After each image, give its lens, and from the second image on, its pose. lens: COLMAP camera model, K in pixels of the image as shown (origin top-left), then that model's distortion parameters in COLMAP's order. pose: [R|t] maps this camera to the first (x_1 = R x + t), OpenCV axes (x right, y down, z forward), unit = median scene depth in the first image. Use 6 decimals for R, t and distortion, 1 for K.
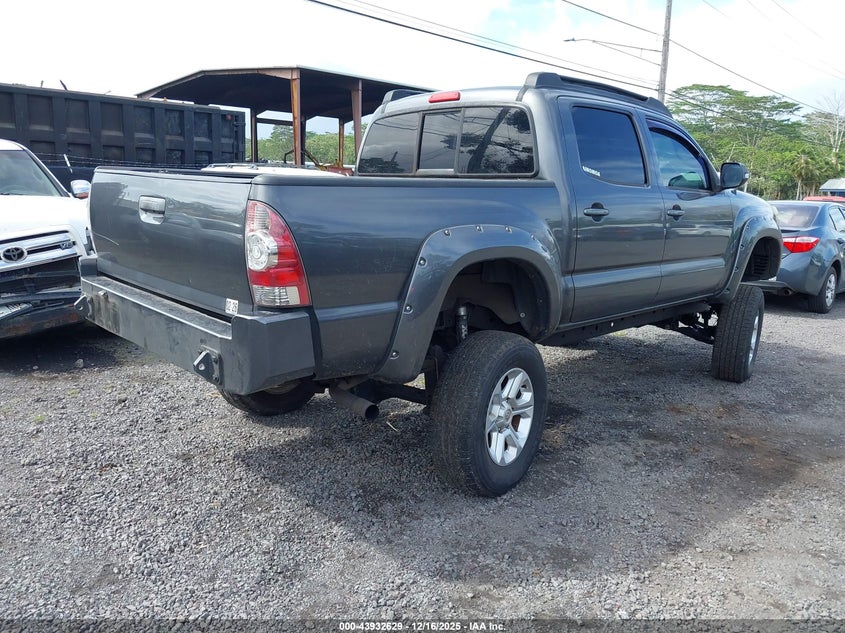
lens RADIAL K [[661.9, 0, 421.5], [0, 661.9, 314.7], [0, 0, 1]] dist [-0.011350, -0.009964]
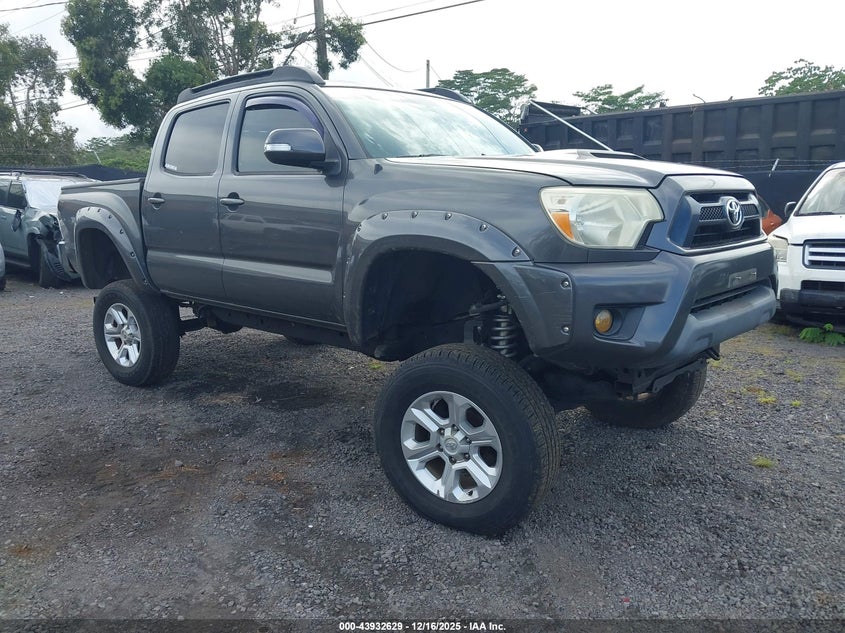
lens RADIAL K [[661.9, 0, 419.9], [0, 661.9, 318.6], [0, 0, 1]] dist [-0.011350, -0.009964]
pose [[0.023859, 0.143755, -0.989326, 1.155220], [-0.157928, 0.977723, 0.138261, -0.145054], [0.987162, 0.152943, 0.046031, 1.110149]]
